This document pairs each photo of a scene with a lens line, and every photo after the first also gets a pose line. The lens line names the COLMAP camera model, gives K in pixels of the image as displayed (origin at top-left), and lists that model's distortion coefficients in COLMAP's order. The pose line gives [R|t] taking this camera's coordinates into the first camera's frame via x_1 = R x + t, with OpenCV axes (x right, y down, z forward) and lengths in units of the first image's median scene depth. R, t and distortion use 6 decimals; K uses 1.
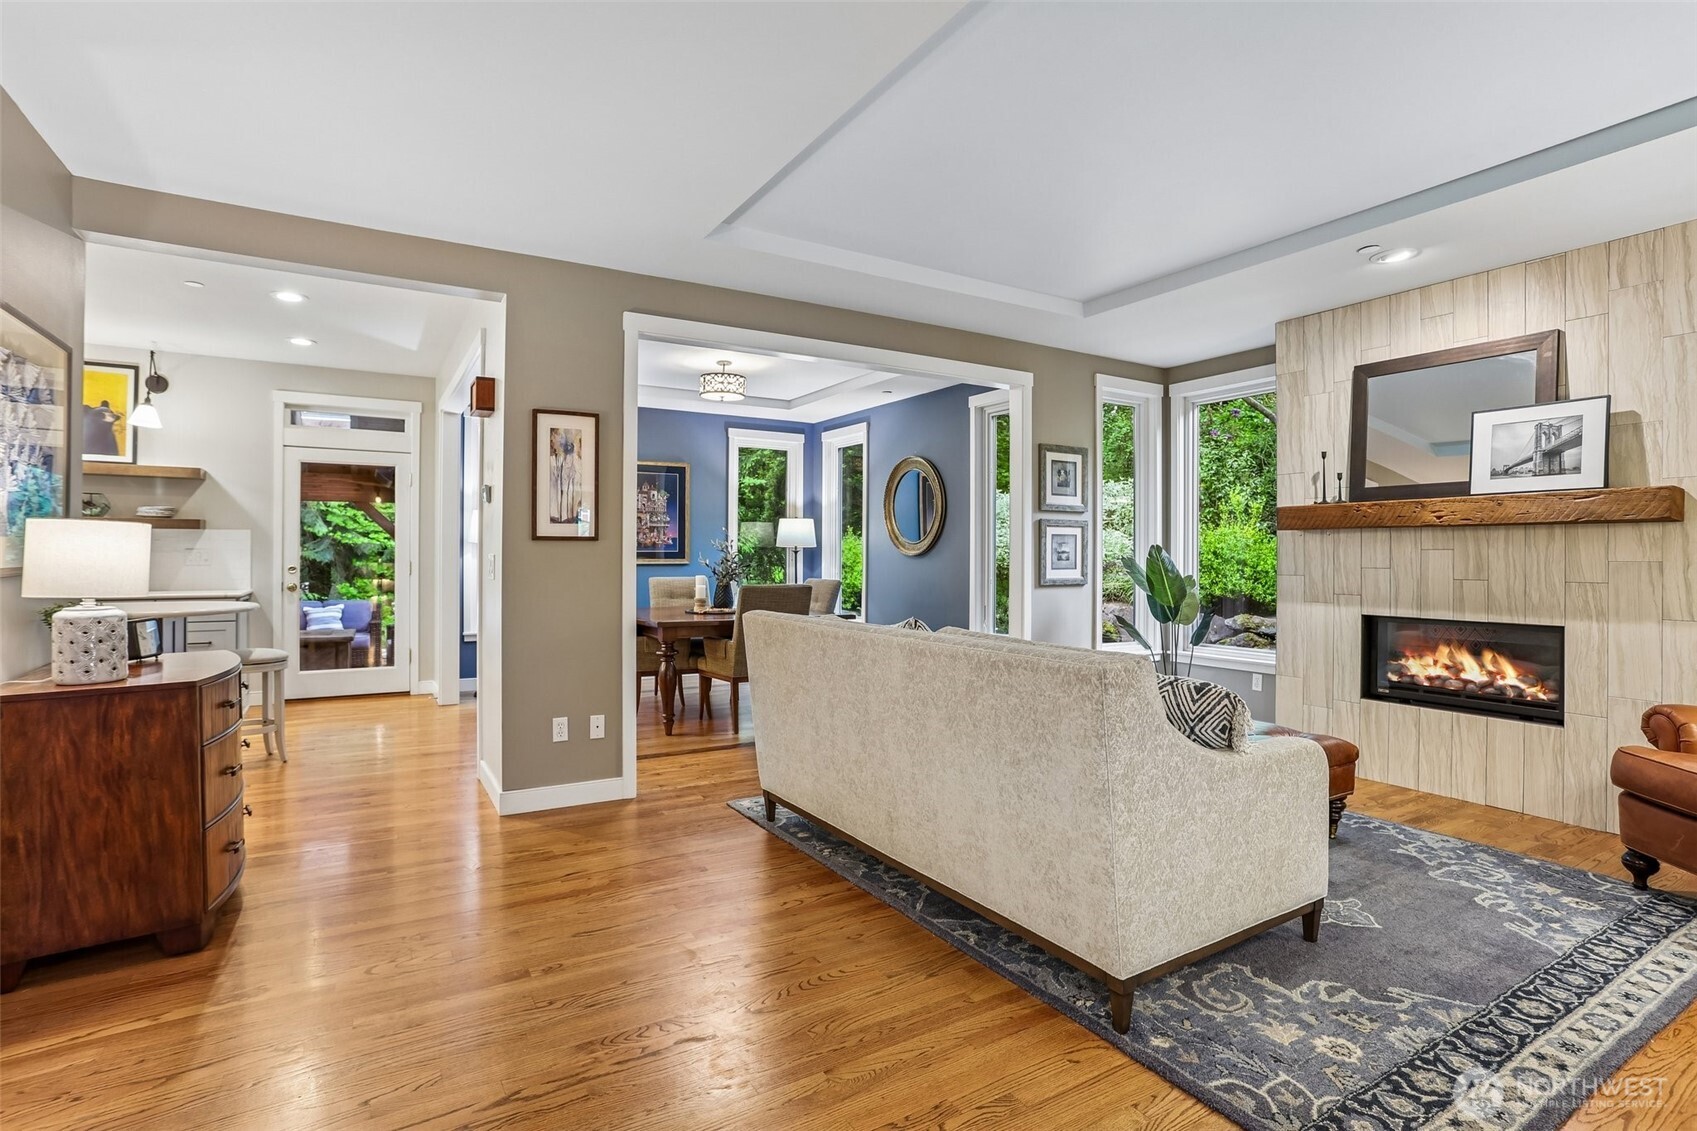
lens RADIAL K [[825.7, 0, 845.3], [0, 825.7, 558.0], [0, 0, 1]] dist [-0.016127, 0.001245]
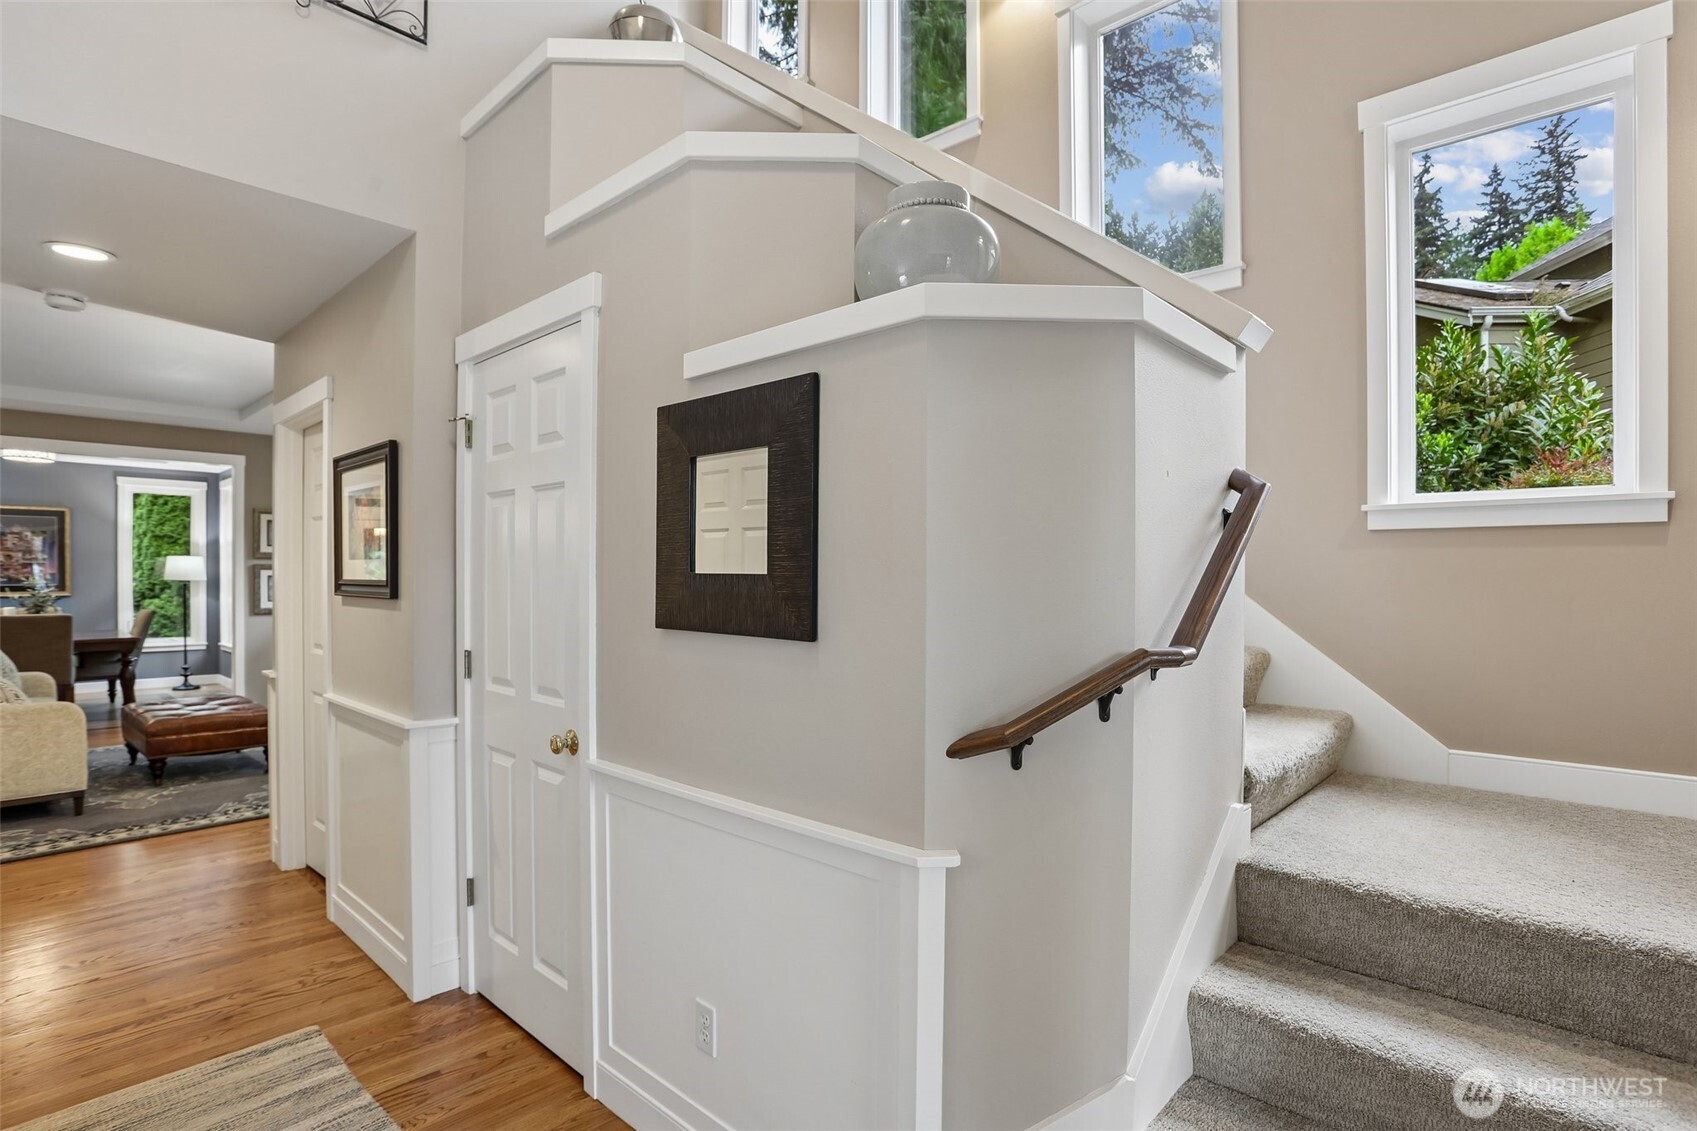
lens RADIAL K [[825.7, 0, 845.3], [0, 825.7, 558.0], [0, 0, 1]] dist [-0.016127, 0.001245]
pose [[0.960265, -0.002370, 0.279080, 1.175884], [0.007814, 0.999800, -0.018394, -0.036087], [-0.278980, 0.019844, 0.960092, -0.844043]]
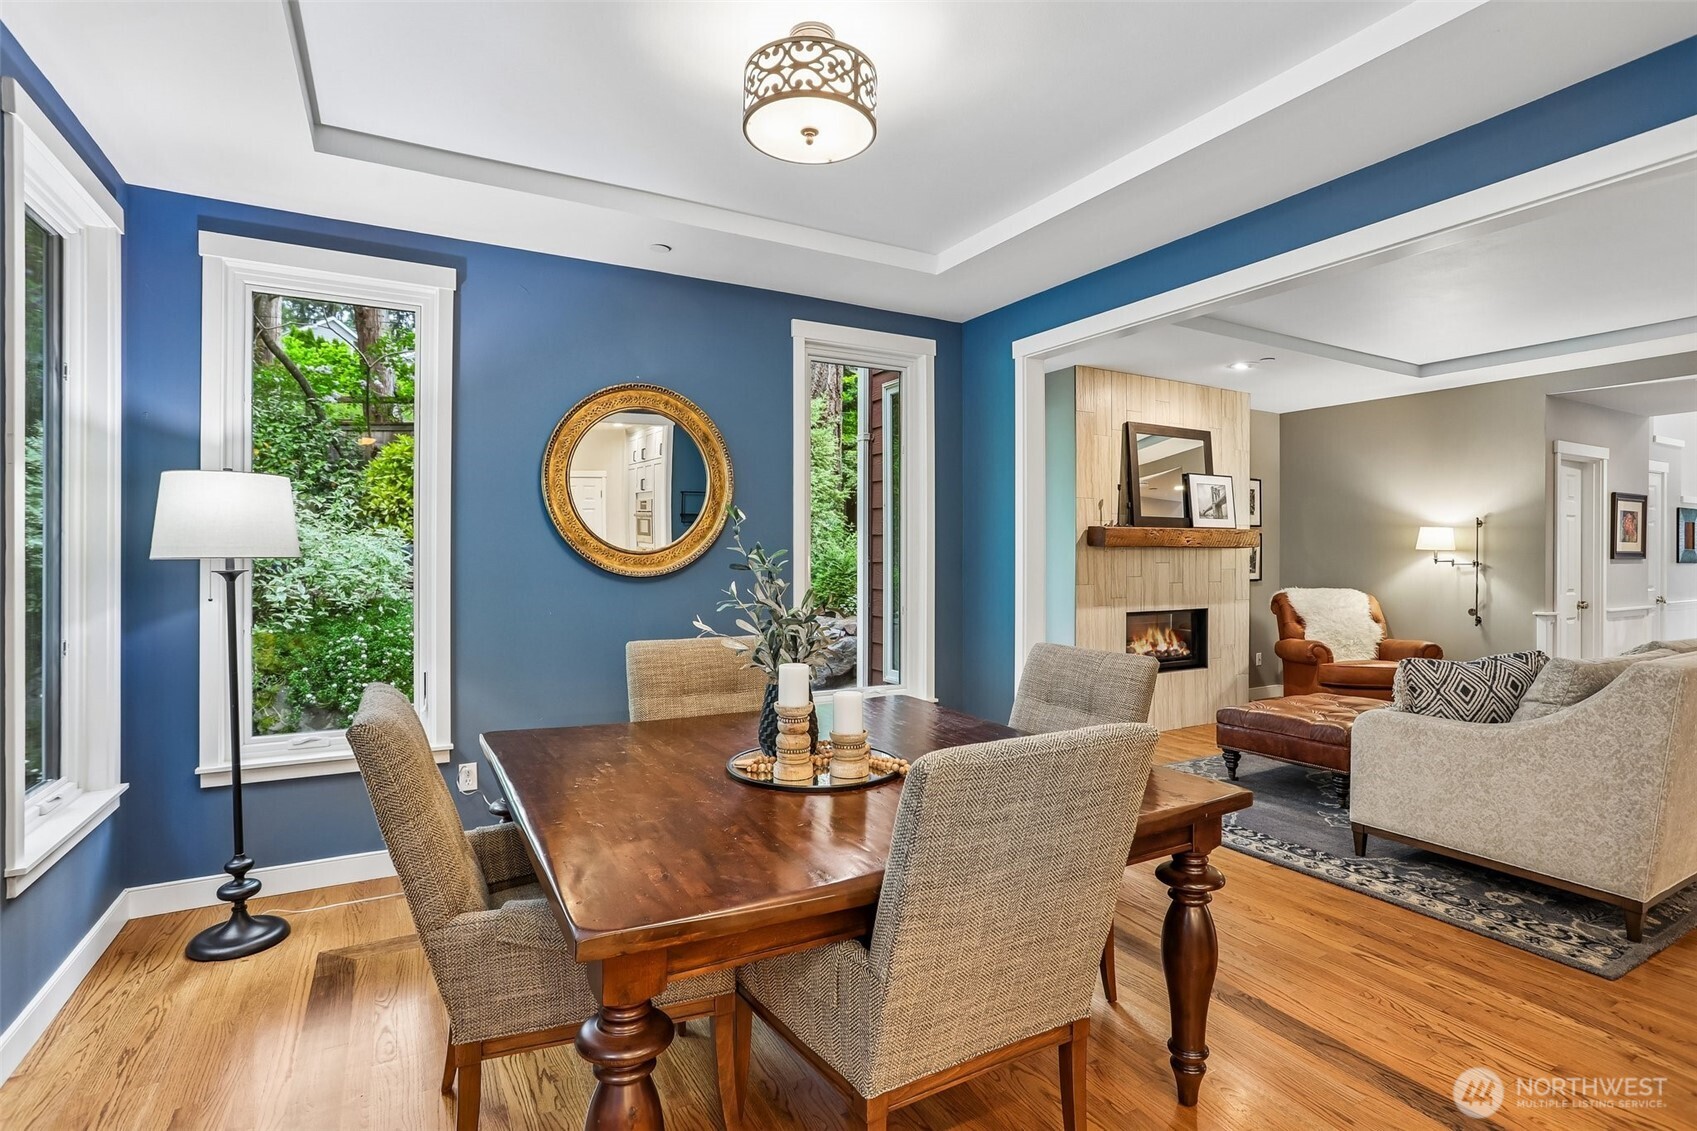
lens RADIAL K [[818.4, 0, 870.1], [0, 818.4, 567.4], [0, 0, 1]] dist [-0.061560, 0.027160]
pose [[0.025403, -0.027578, 0.999297, -0.786820], [-0.000002, 0.999619, 0.027587, -0.045343], [-0.999677, -0.000703, 0.025394, 1.604815]]
